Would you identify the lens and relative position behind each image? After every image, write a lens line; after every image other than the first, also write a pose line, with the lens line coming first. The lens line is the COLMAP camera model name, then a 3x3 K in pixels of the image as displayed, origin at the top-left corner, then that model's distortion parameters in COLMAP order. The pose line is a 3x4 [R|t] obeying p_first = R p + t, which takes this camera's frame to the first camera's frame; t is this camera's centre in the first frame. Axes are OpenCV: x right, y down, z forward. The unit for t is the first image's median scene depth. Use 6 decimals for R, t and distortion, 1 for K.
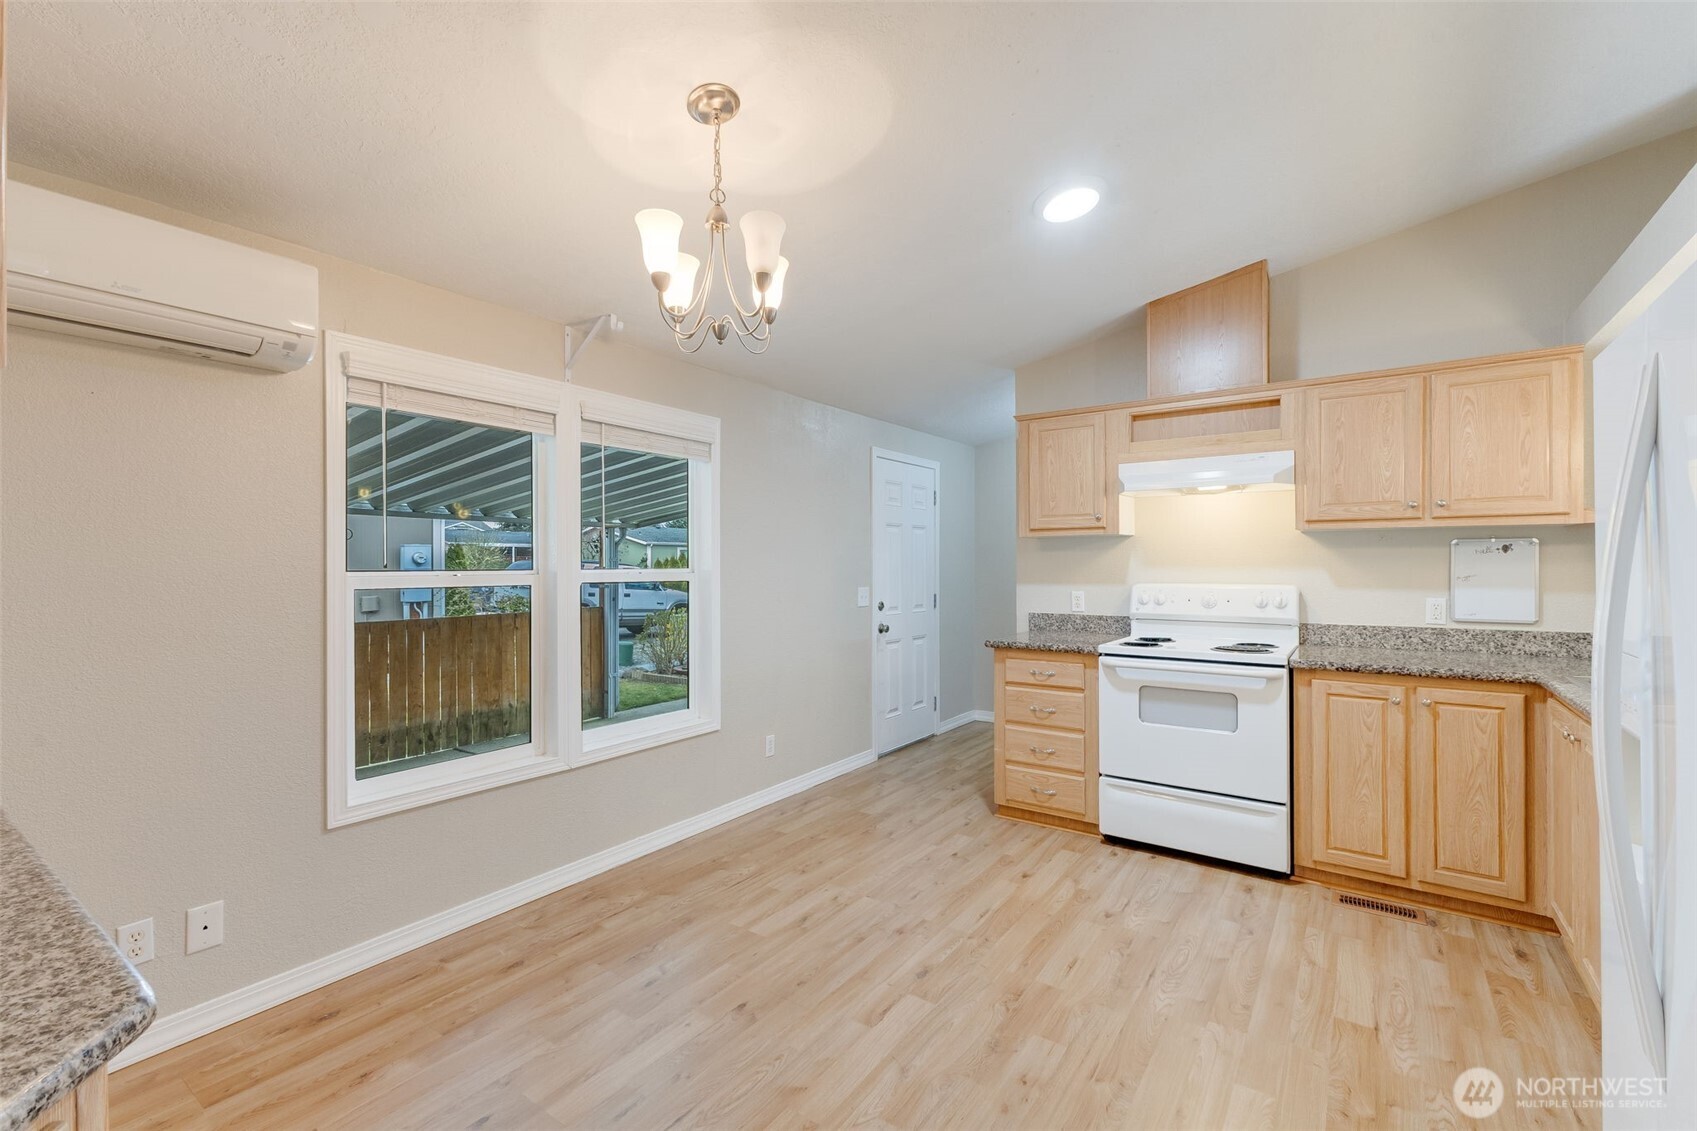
lens RADIAL K [[737.2, 0, 848.0], [0, 737.2, 563.6], [0, 0, 1]] dist [0.011383, -0.001401]
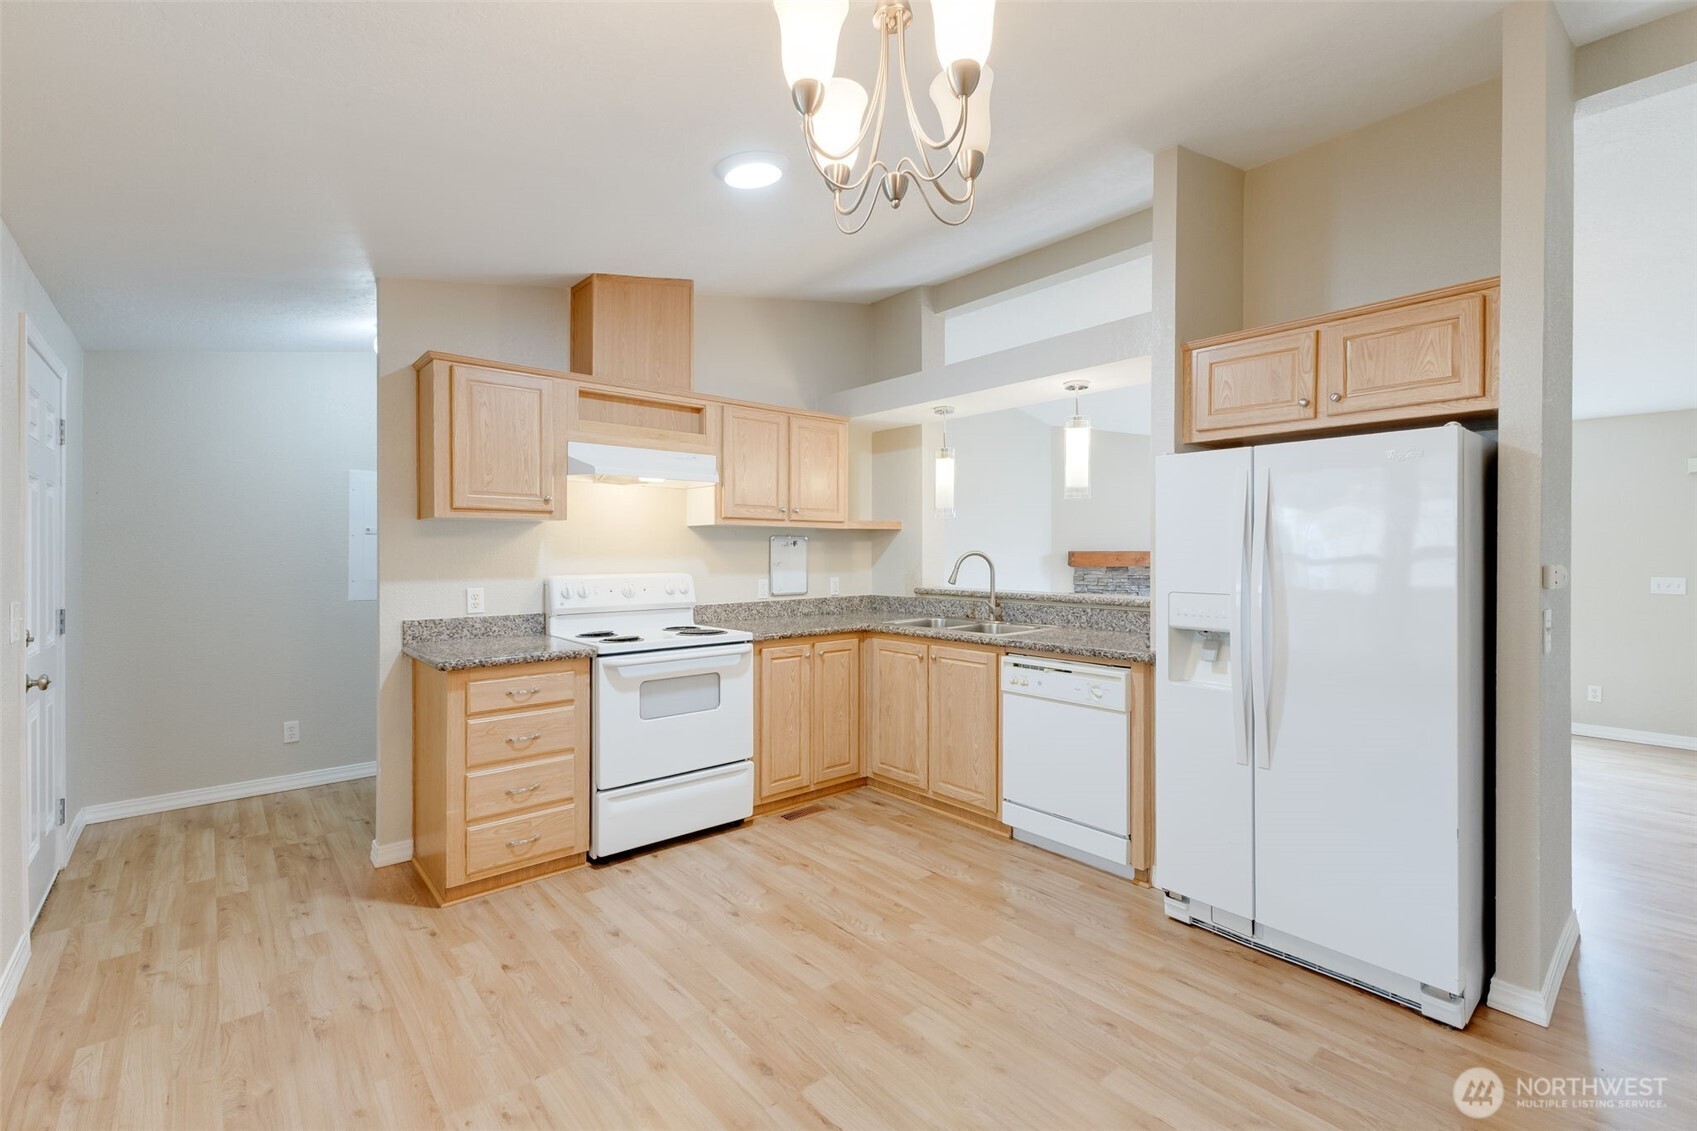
lens RADIAL K [[737.2, 0, 851.4], [0, 737.2, 553.6], [0, 0, 1]] dist [0.011383, -0.001401]
pose [[0.235902, 0.001509, 0.971776, -0.483966], [-0.000968, 0.999999, -0.001318, 0.001098], [-0.971776, -0.000630, 0.235904, 0.536582]]
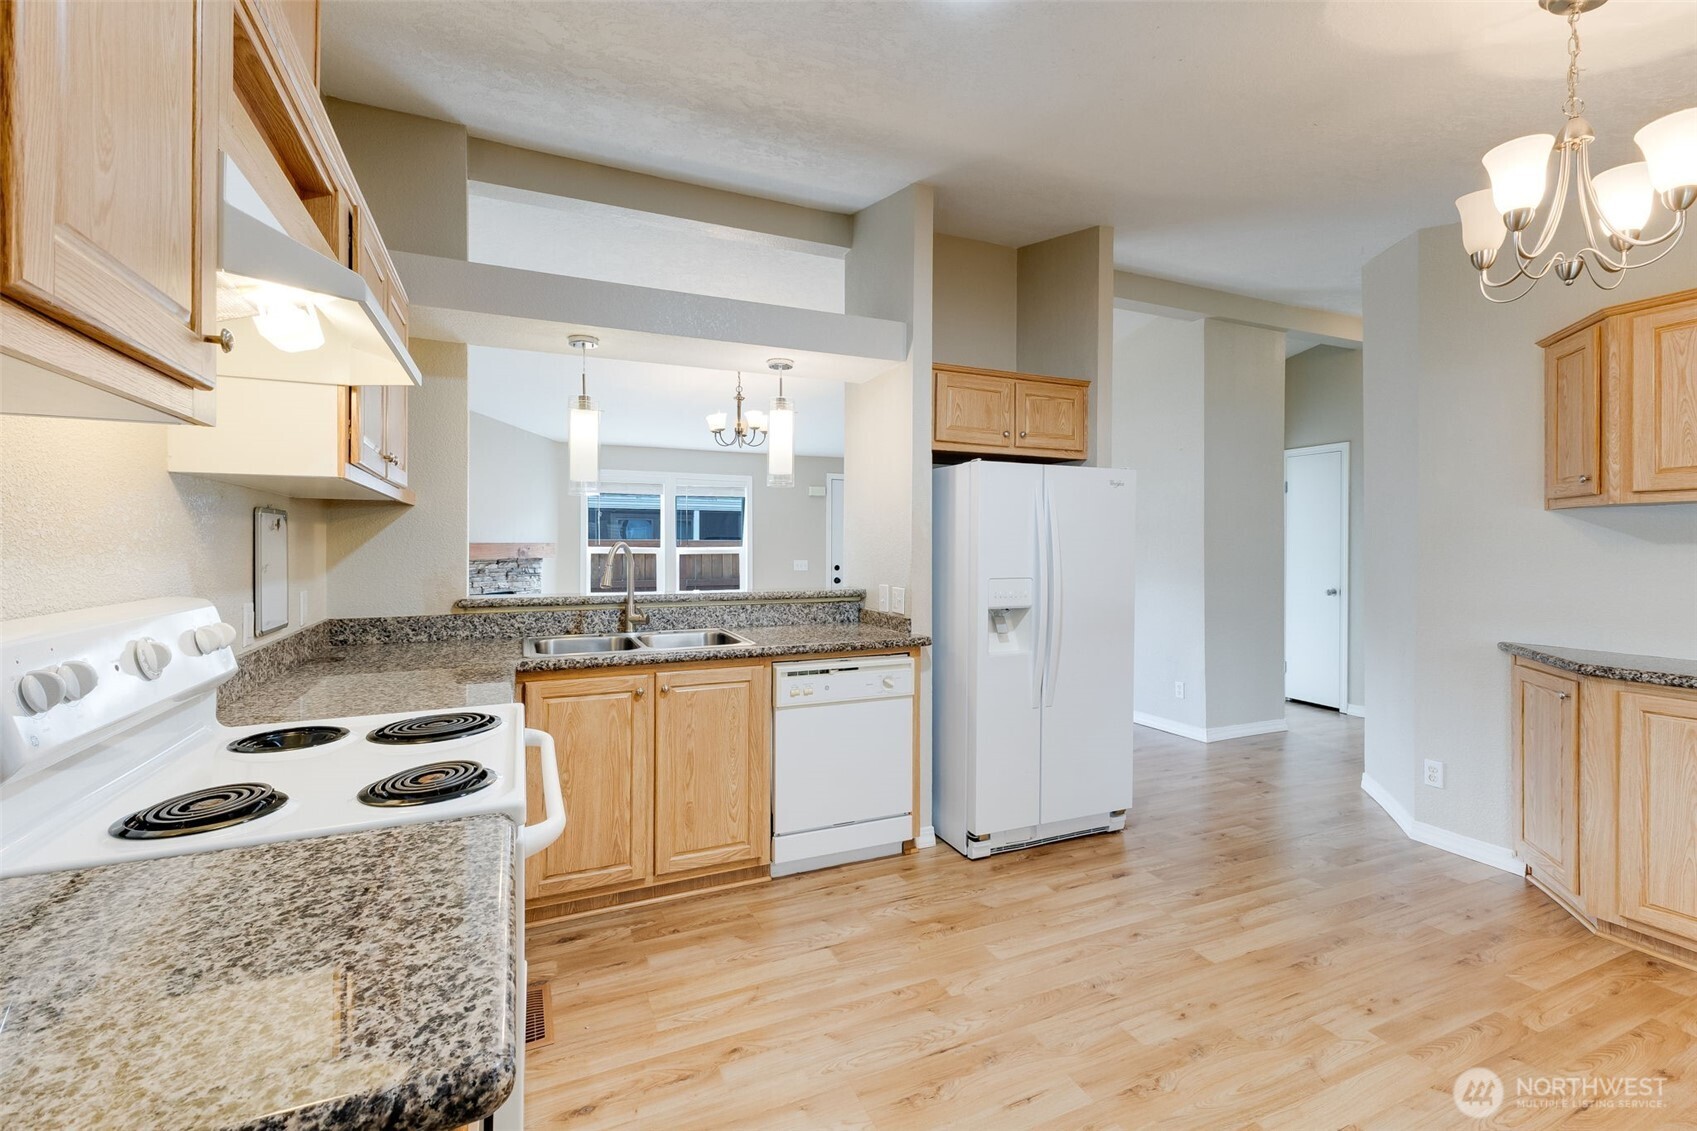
lens RADIAL K [[737.2, 0, 848.6], [0, 737.2, 545.6], [0, 0, 1]] dist [0.011383, -0.001401]
pose [[-0.861391, 0.000664, 0.507942, 0.061732], [0.000558, 1.000000, -0.000361, -0.000285], [-0.507942, -0.000028, -0.861391, 1.298121]]
